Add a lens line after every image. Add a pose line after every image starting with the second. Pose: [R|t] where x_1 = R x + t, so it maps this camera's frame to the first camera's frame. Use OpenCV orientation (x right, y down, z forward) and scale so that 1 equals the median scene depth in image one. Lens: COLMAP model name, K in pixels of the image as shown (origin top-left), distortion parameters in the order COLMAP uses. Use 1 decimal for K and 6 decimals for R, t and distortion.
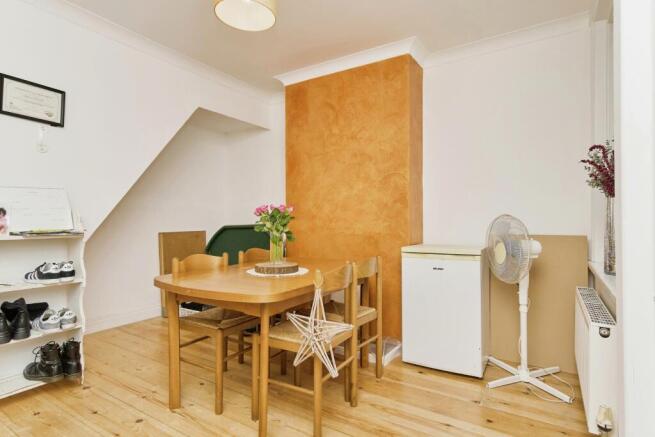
lens RADIAL K [[354.5, 0, 326.3], [0, 354.5, 222.2], [0, 0, 1]] dist [0.010051, -0.002144]
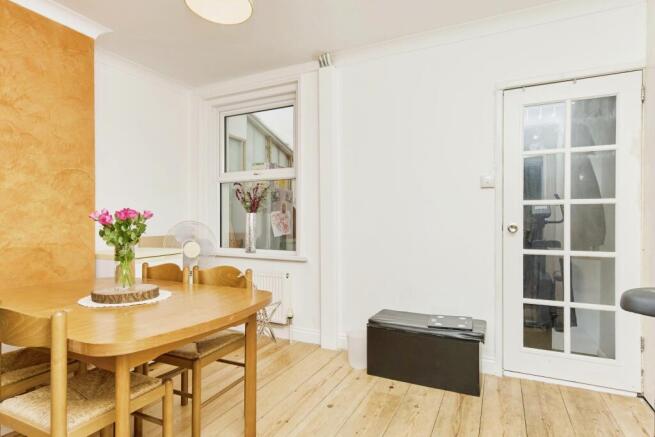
lens RADIAL K [[354.5, 0, 327.3], [0, 354.5, 217.1], [0, 0, 1]] dist [0.010051, -0.002144]
pose [[-0.114188, -0.000440, 0.993459, -0.688512], [-0.004696, 0.999989, -0.000096, -0.029159], [-0.993448, -0.004676, -0.114189, 0.495646]]
